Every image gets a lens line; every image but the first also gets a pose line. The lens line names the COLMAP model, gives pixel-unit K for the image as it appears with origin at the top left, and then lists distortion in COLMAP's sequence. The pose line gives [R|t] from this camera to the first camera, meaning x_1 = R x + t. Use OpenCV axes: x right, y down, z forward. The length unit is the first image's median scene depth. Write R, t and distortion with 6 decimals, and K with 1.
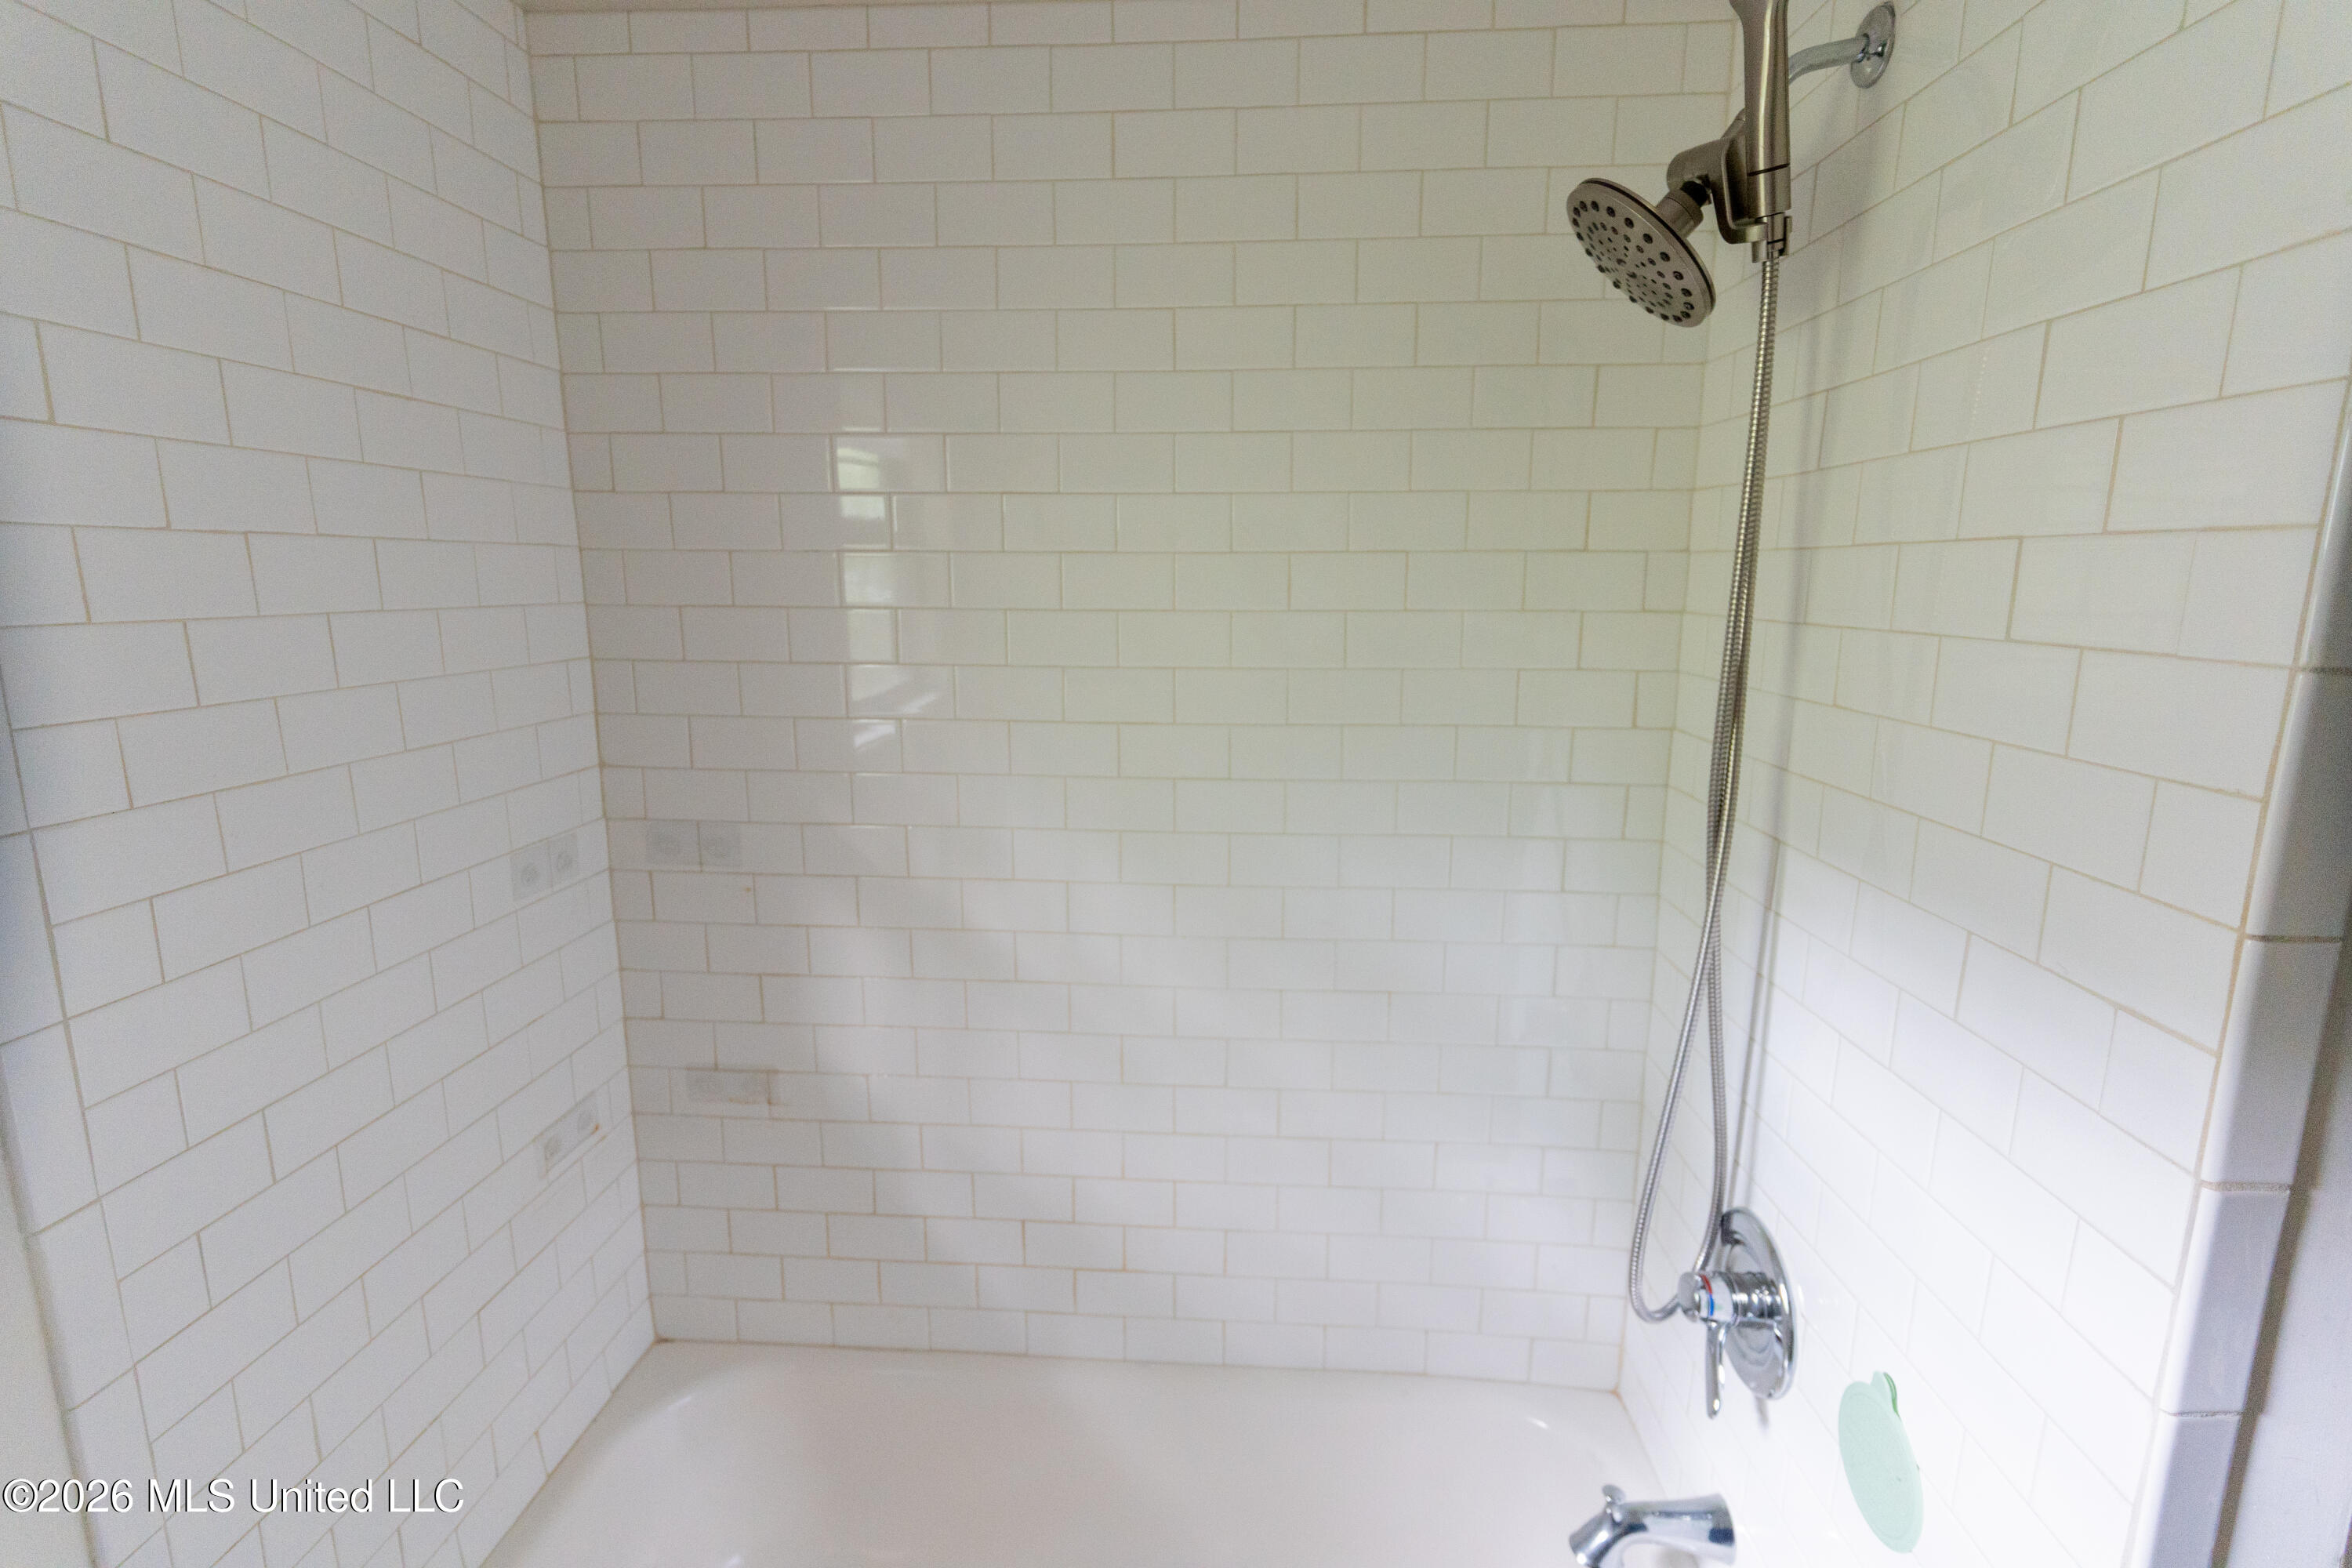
lens RADIAL K [[1116.4, 0, 1176.0], [0, 1116.4, 784.0], [0, 0, 1]] dist [-0.002657, 0.000752]
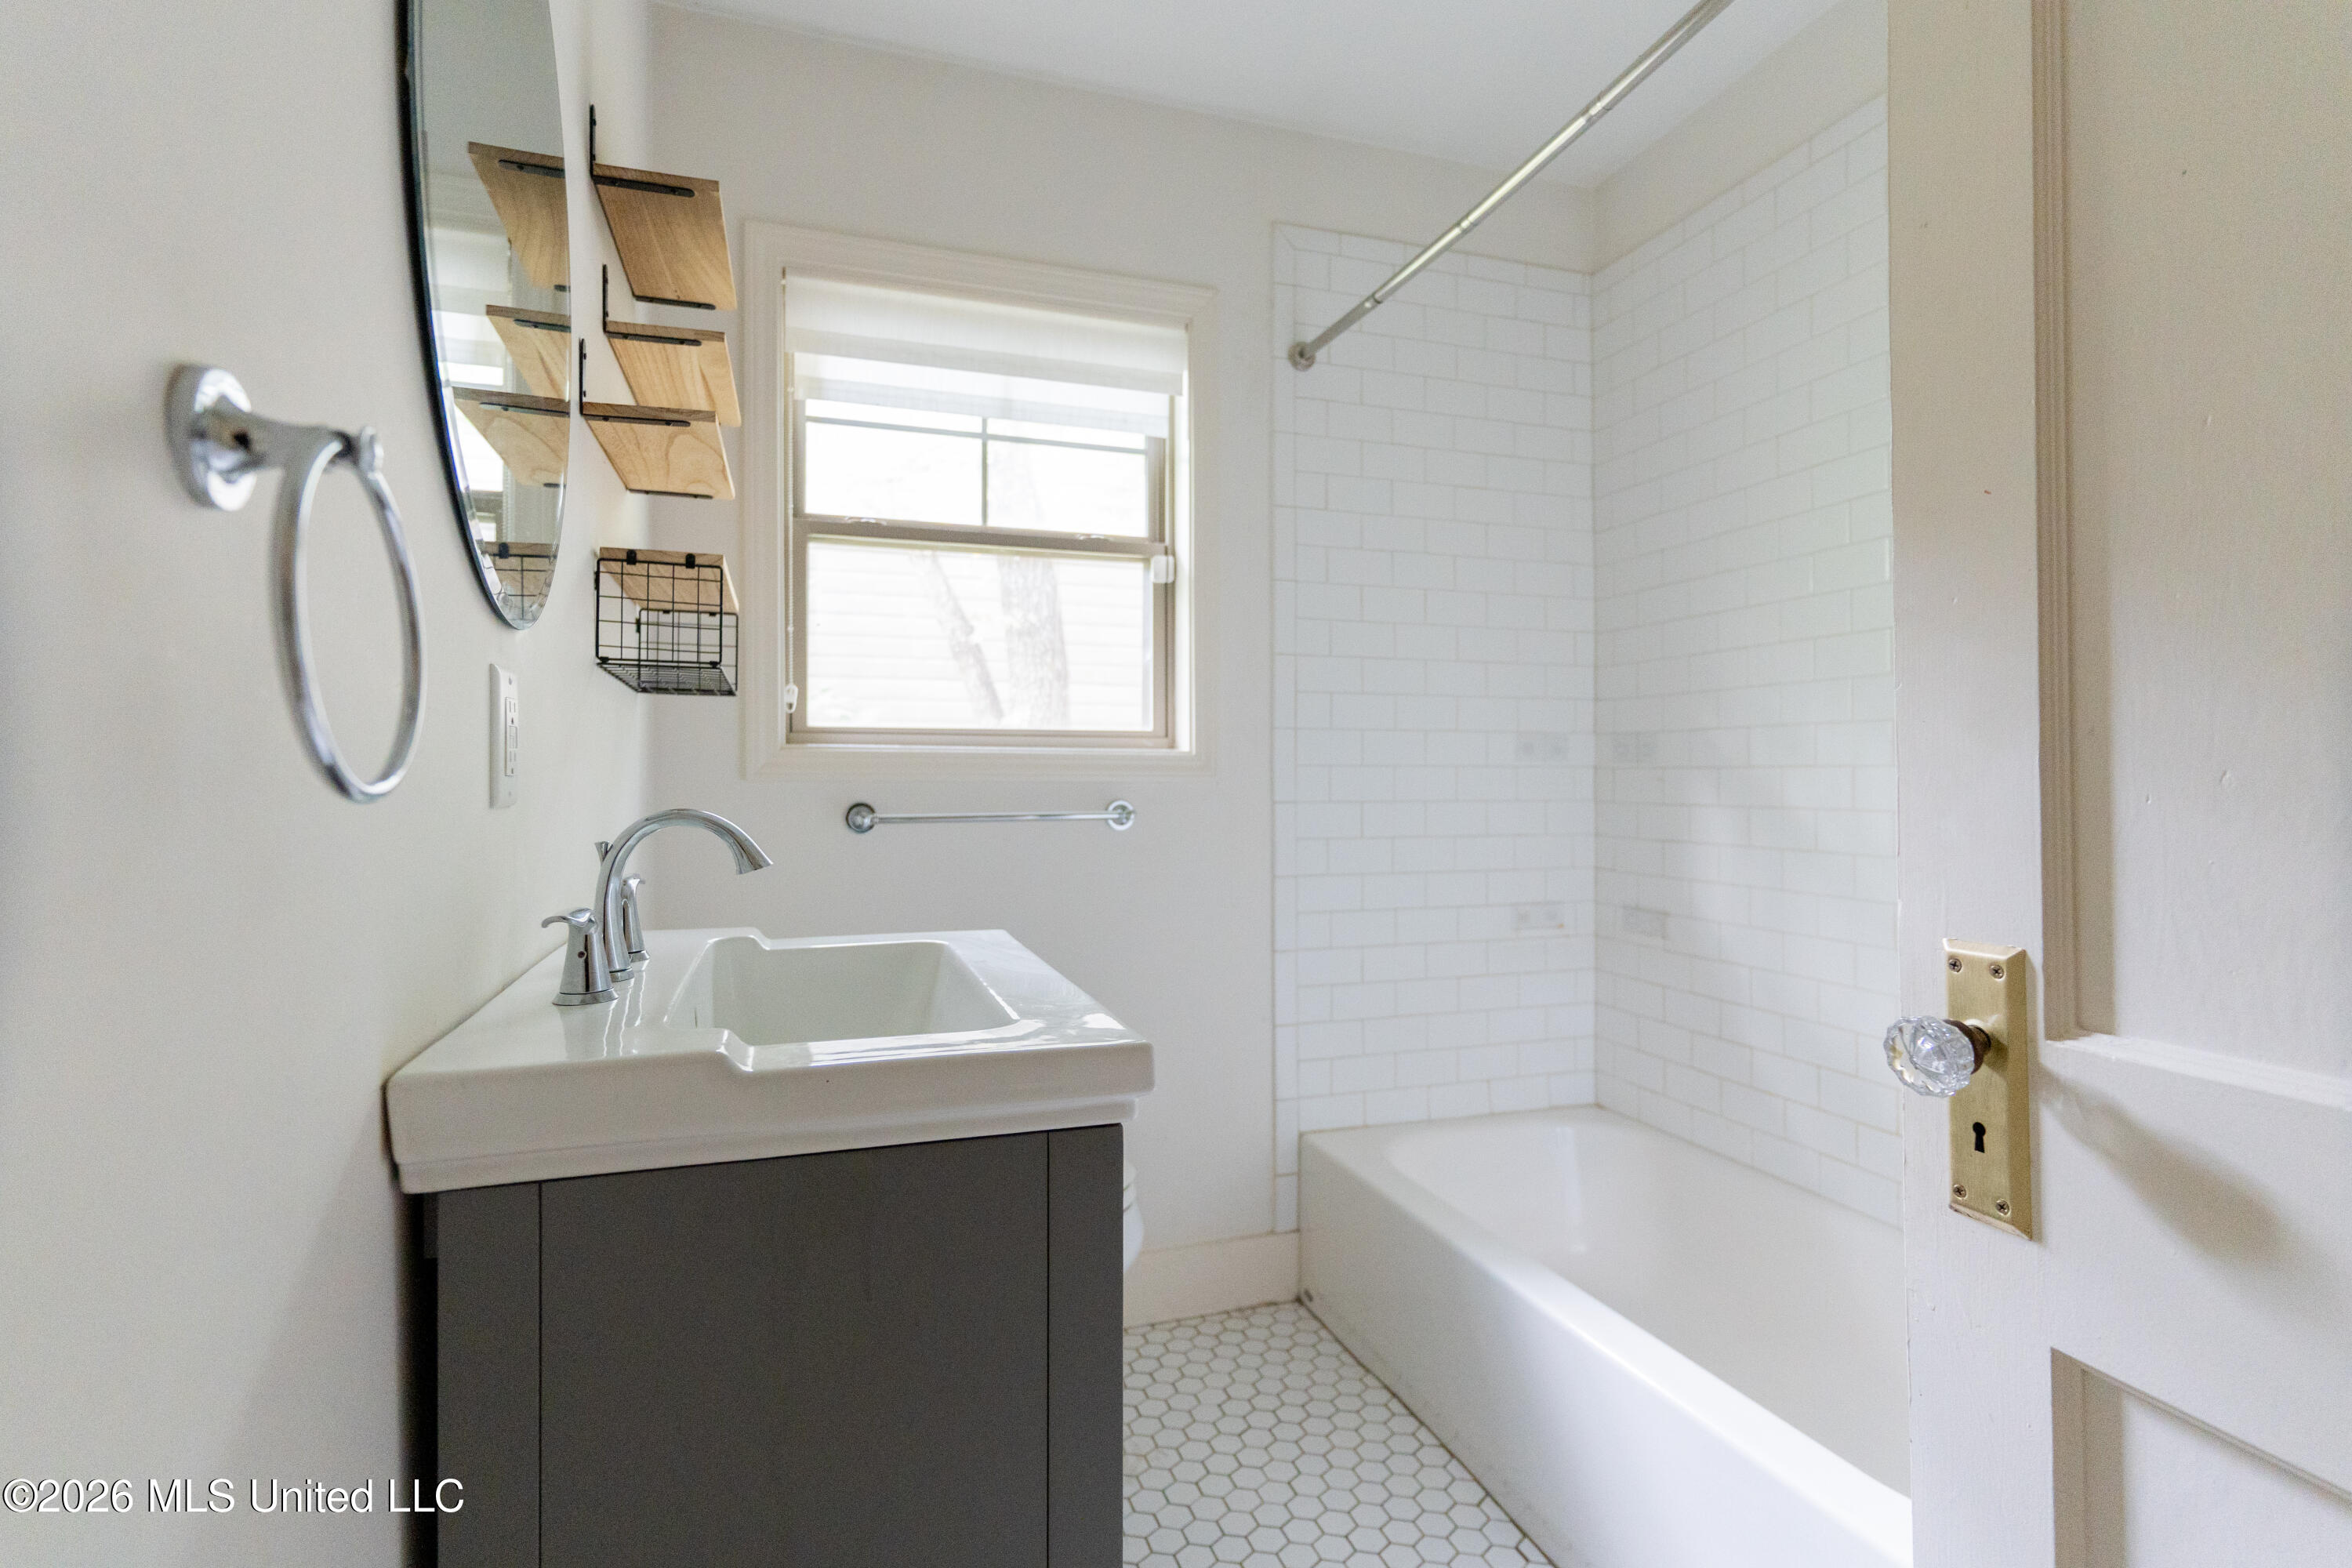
lens RADIAL K [[1116.4, 0, 1176.0], [0, 1116.4, 784.0], [0, 0, 1]] dist [-0.002657, 0.000752]
pose [[0.379561, 0.008612, -0.925127, 0.727013], [-0.171048, 0.983371, -0.061023, 0.299030], [0.909217, 0.181403, 0.374722, -0.121031]]
